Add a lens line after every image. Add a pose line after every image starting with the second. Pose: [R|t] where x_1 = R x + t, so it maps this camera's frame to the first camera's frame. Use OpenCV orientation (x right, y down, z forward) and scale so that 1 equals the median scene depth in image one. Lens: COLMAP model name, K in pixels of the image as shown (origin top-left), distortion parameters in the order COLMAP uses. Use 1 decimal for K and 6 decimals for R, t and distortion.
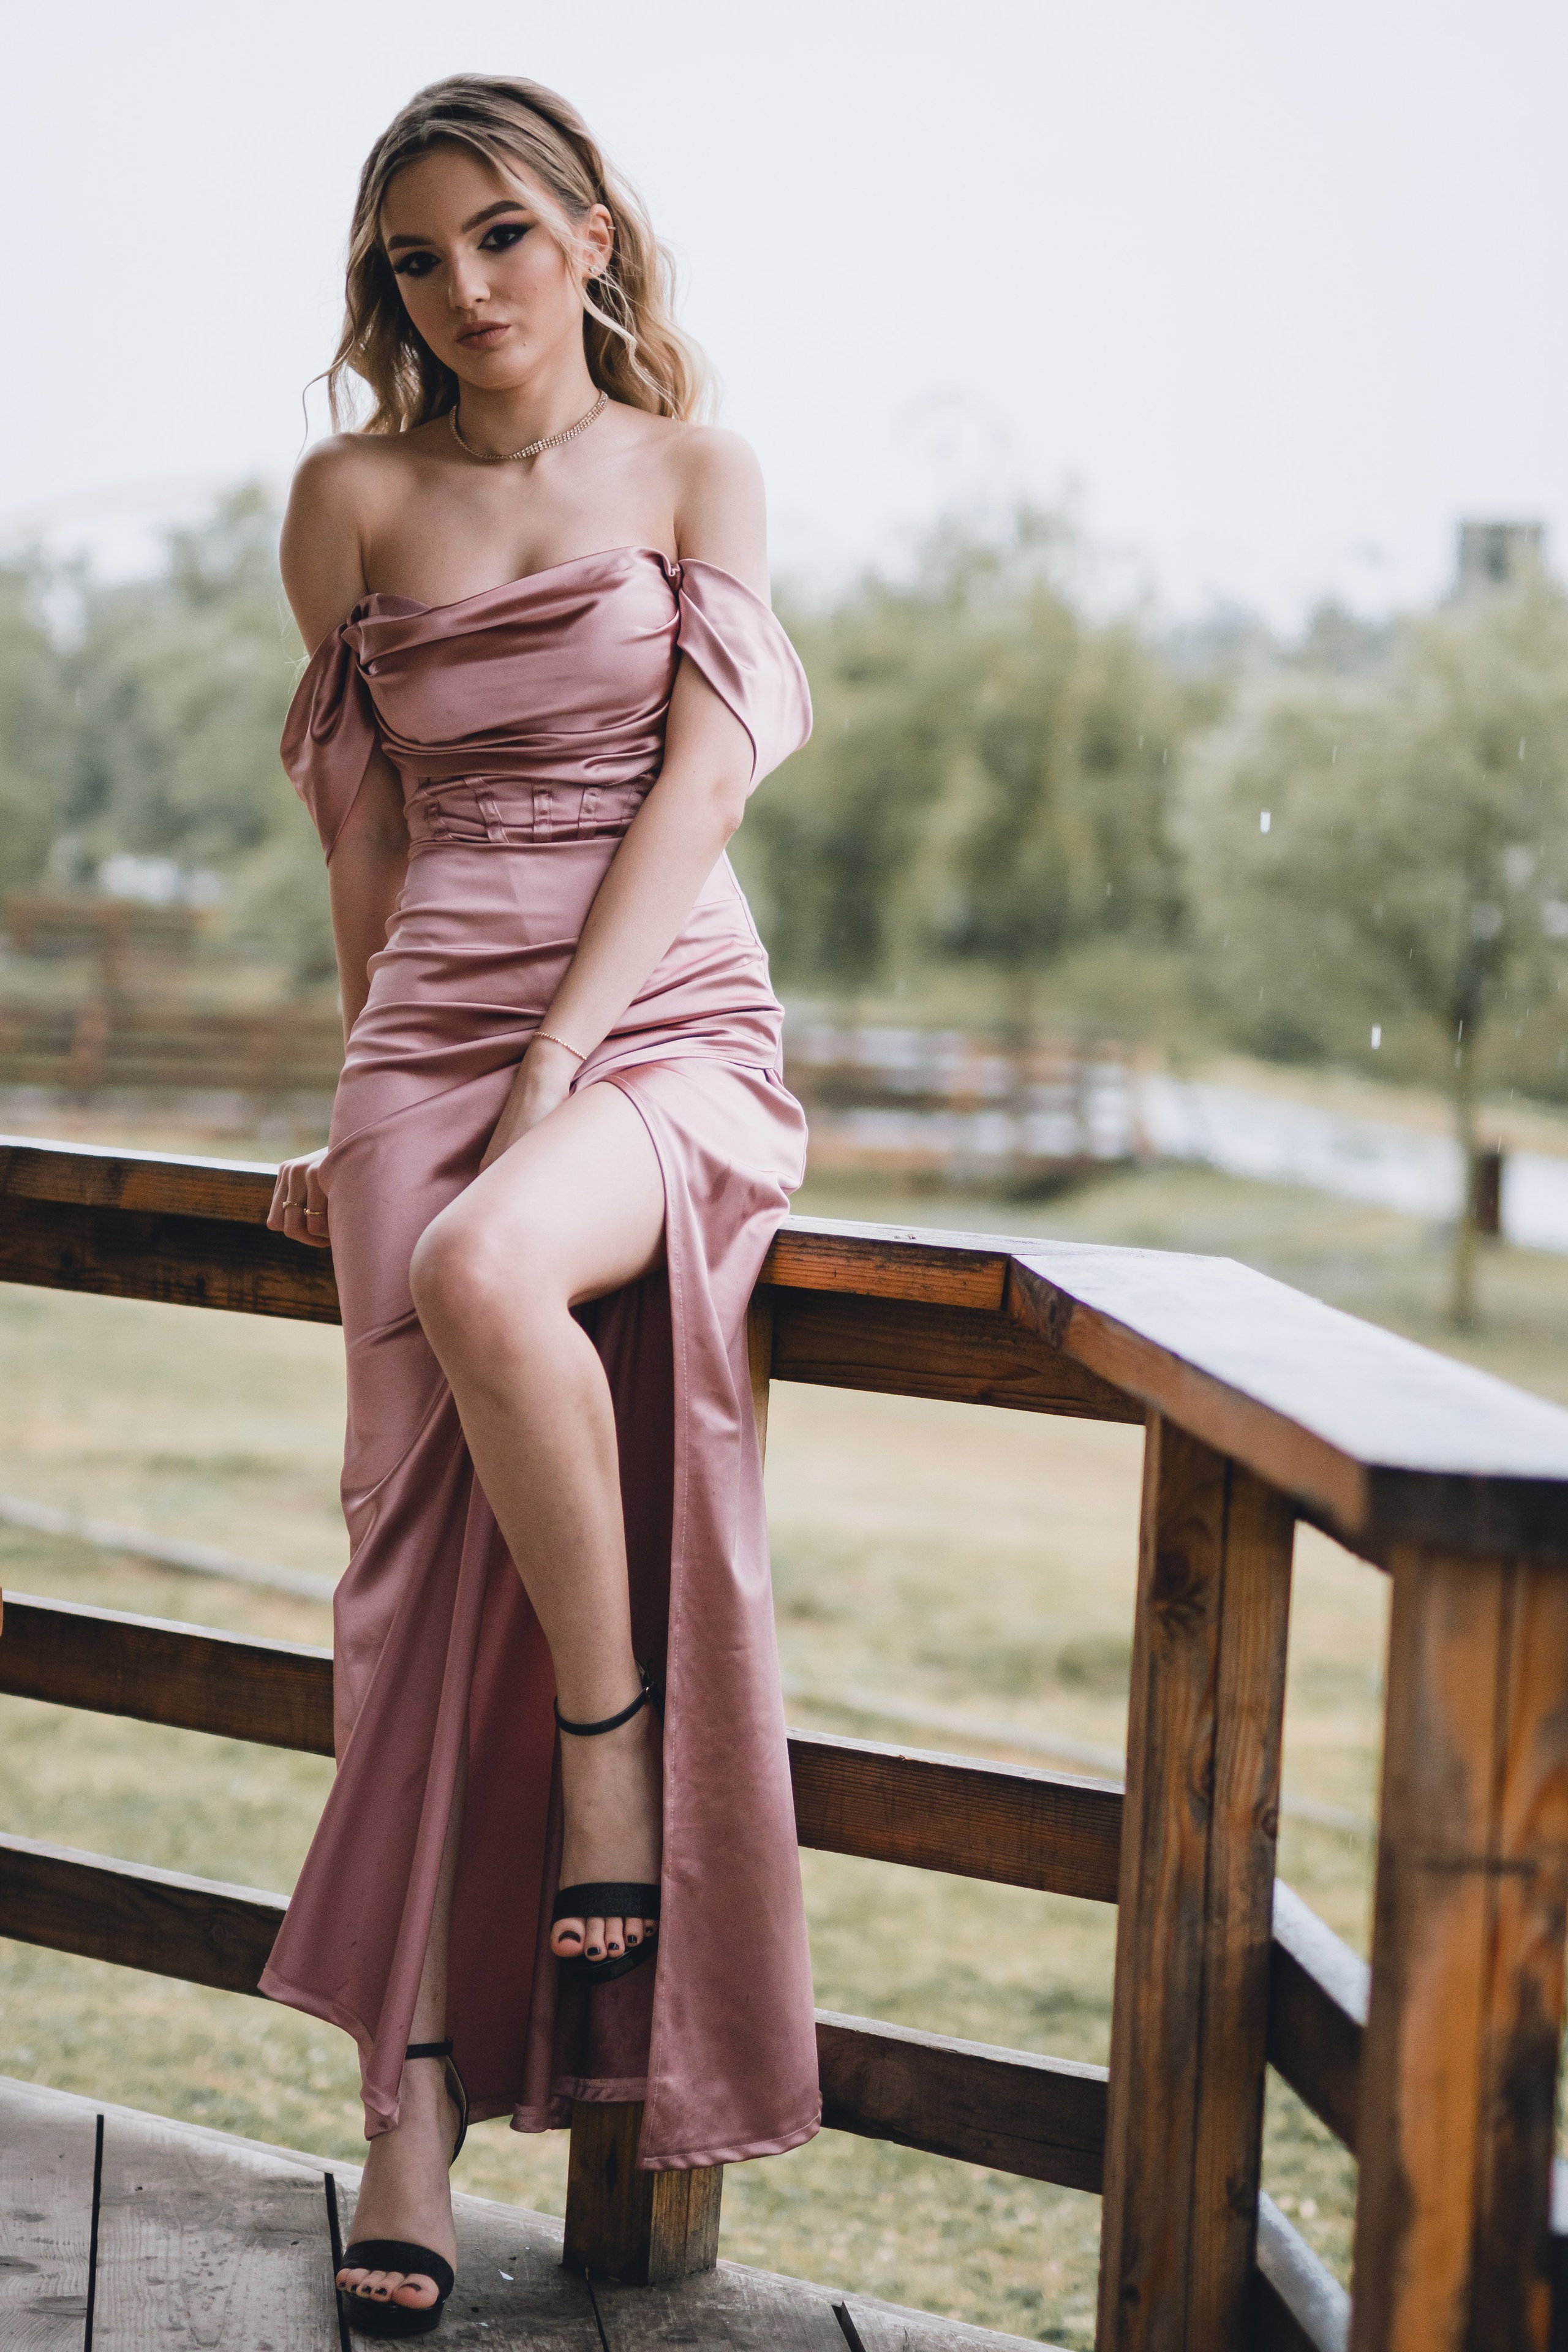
lens RADIAL K [[5408.4, 0, 784.0], [0, 5408.4, 1176.0], [0, 0, 1]] dist [-0.089802, 0.886748]
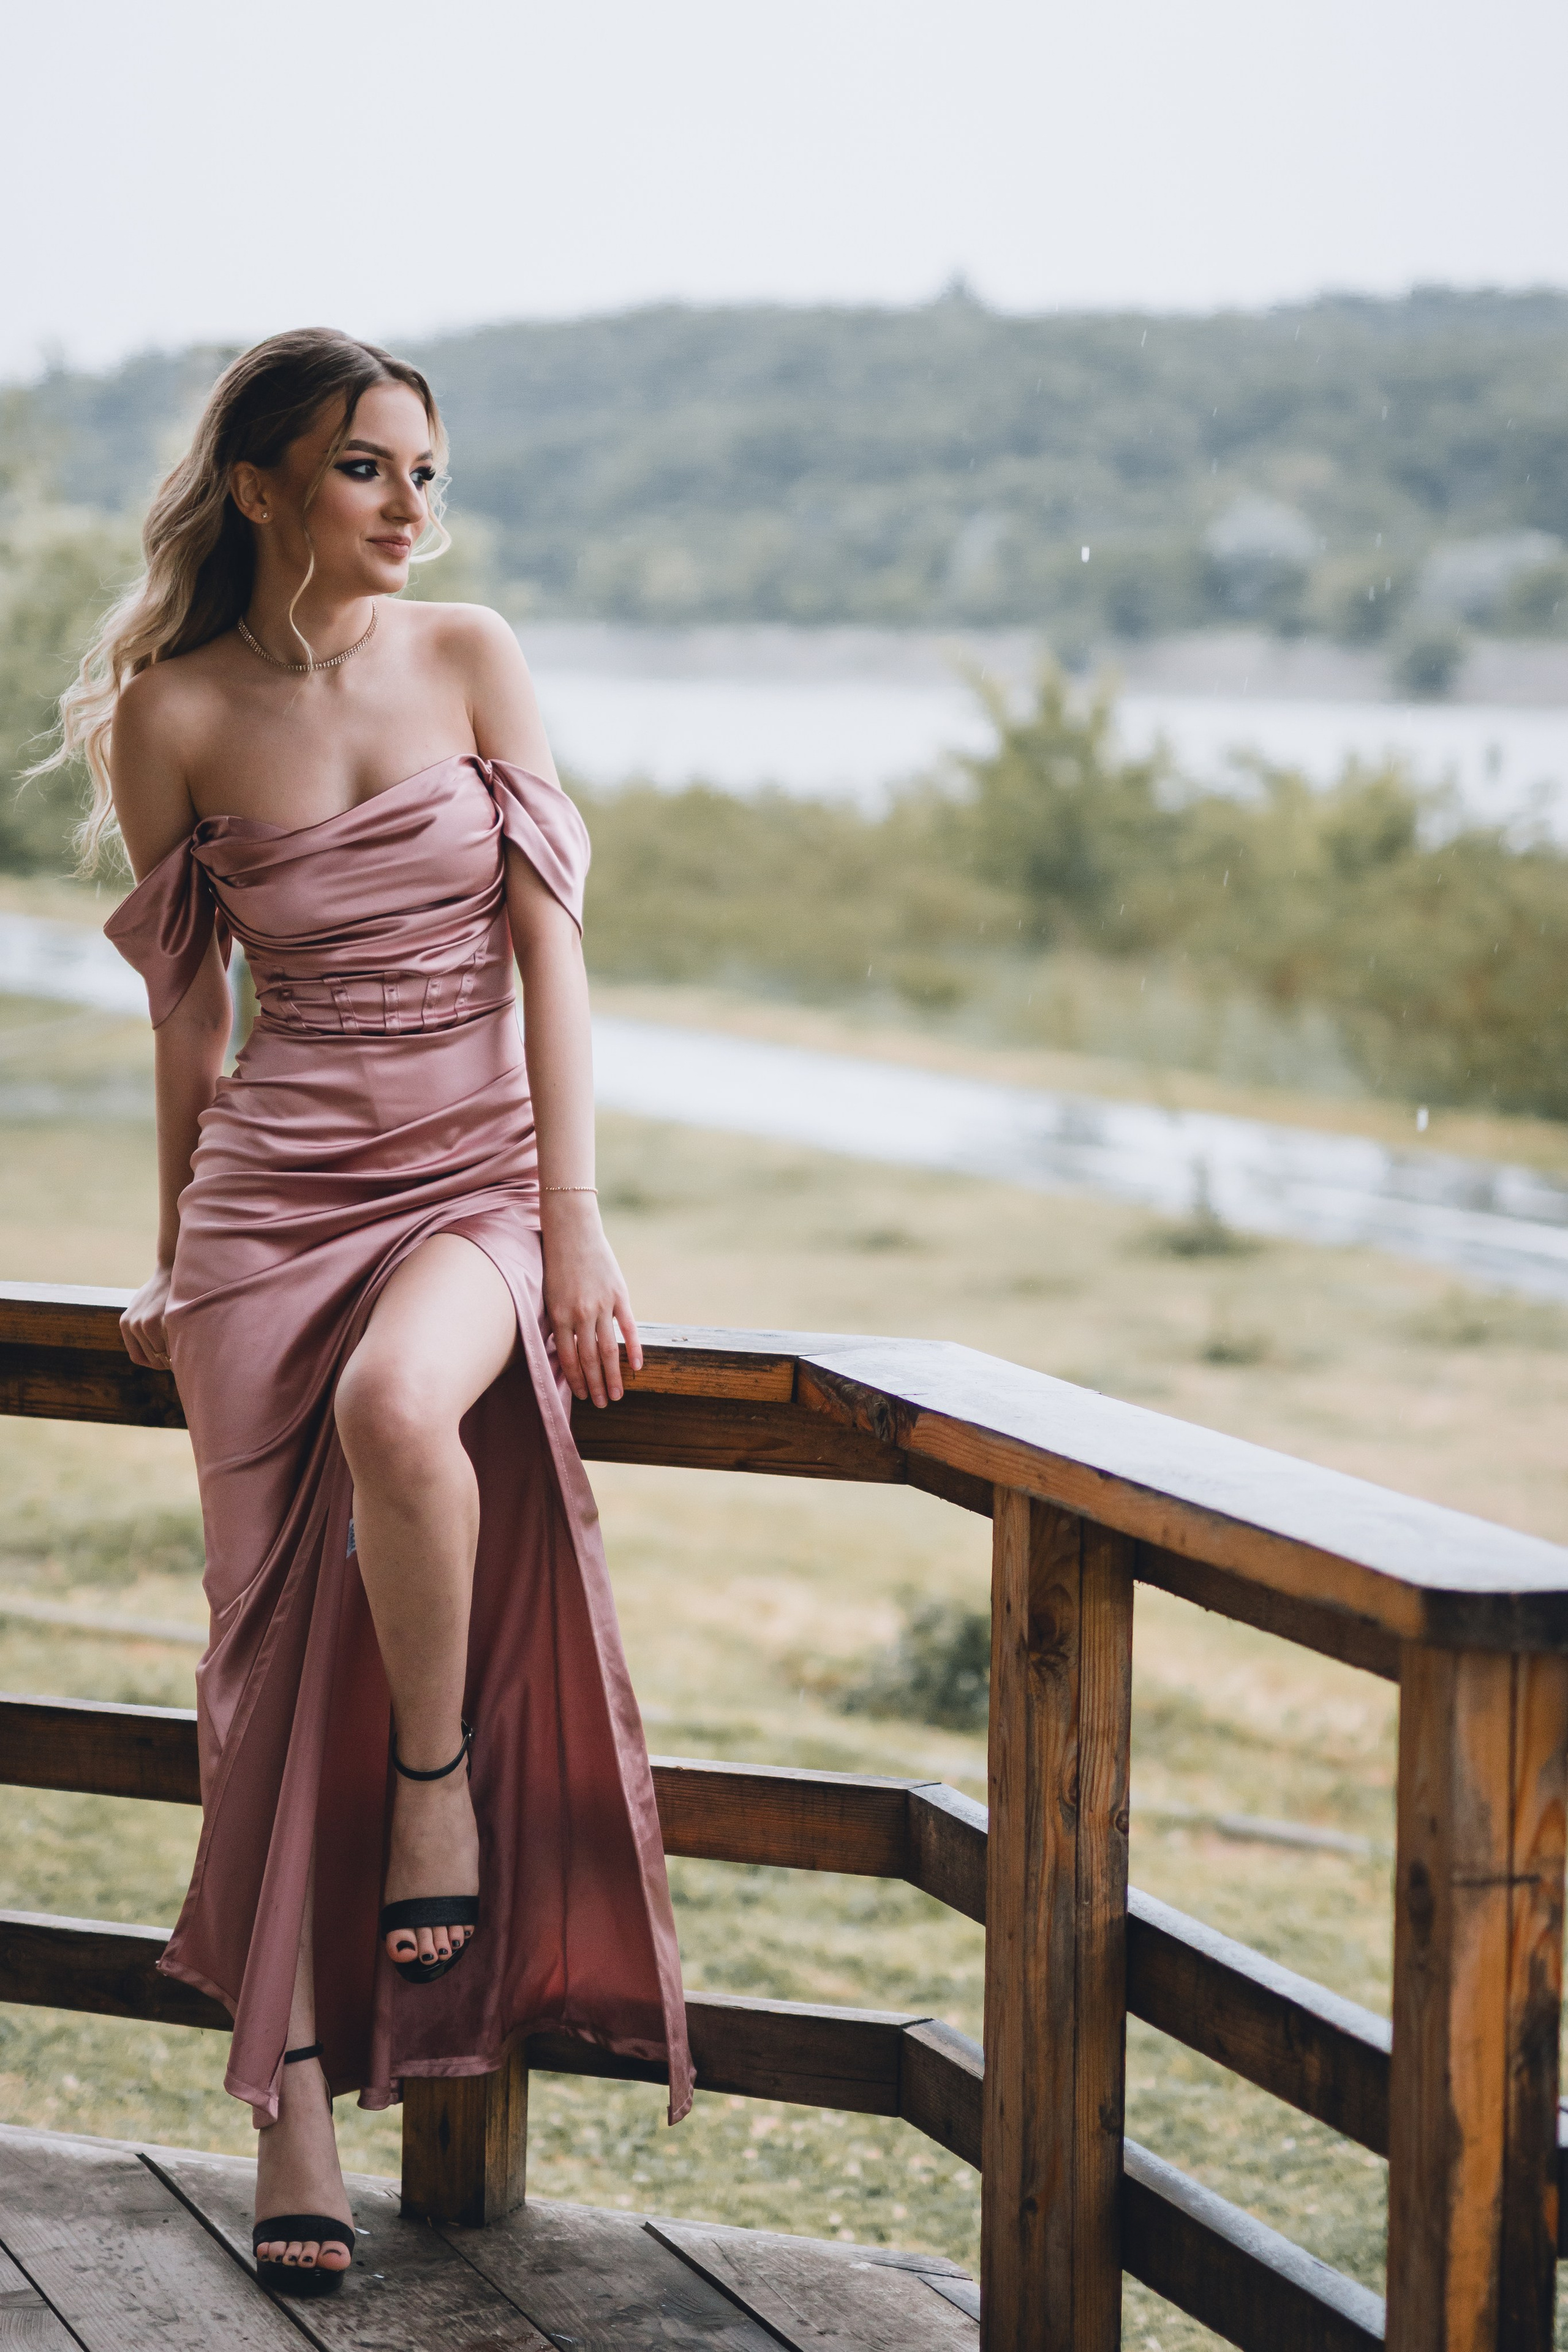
lens RADIAL K [[5408.4, 0, 784.0], [0, 5408.4, 1176.0], [0, 0, 1]] dist [-0.089802, 0.886748]
pose [[0.966927, -0.059673, 0.247976, -0.241768], [0.049019, 0.997599, 0.048923, -0.079512], [-0.250300, -0.035150, 0.967530, -0.156210]]
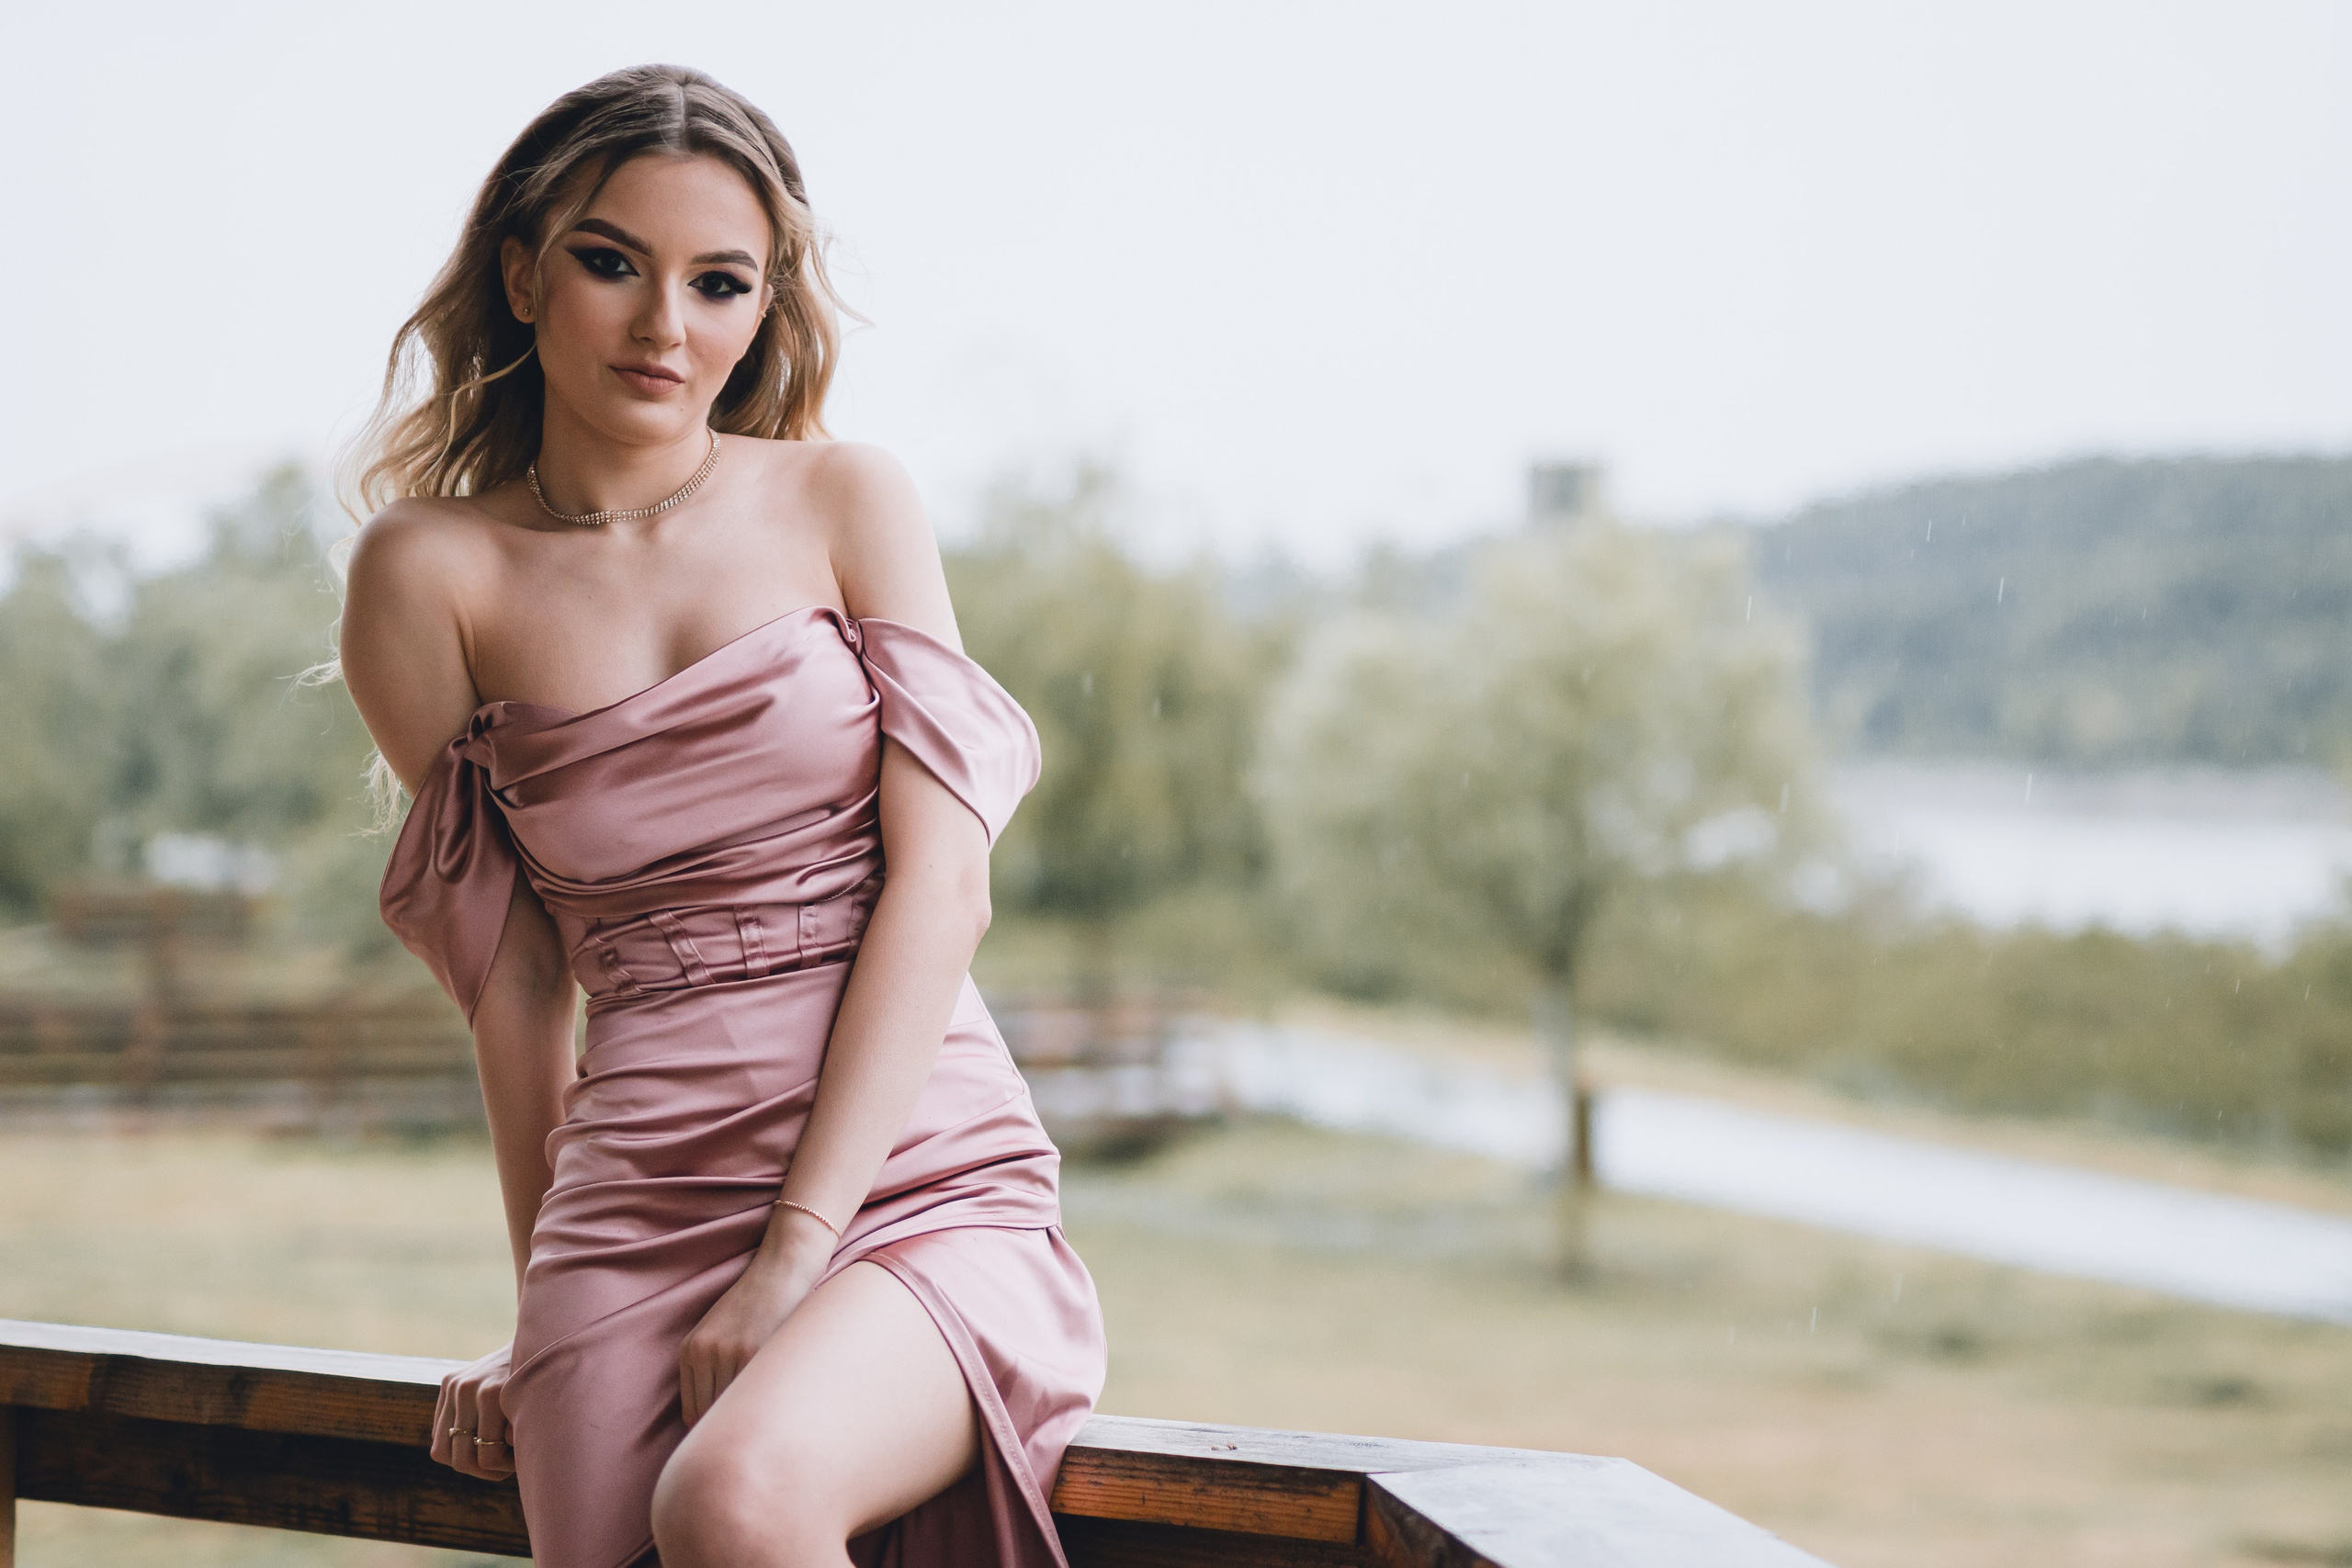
lens RADIAL K [[5407.9, 0, 1176.0], [0, 5407.9, 784.0], [0, 0, 1]] dist [-0.089802, 0.886748]
pose [[0.997180, -0.040782, 0.062997, -0.031066], [0.044624, 0.997150, -0.060840, -0.038008], [-0.060337, 0.063480, 0.996158, 0.176566]]
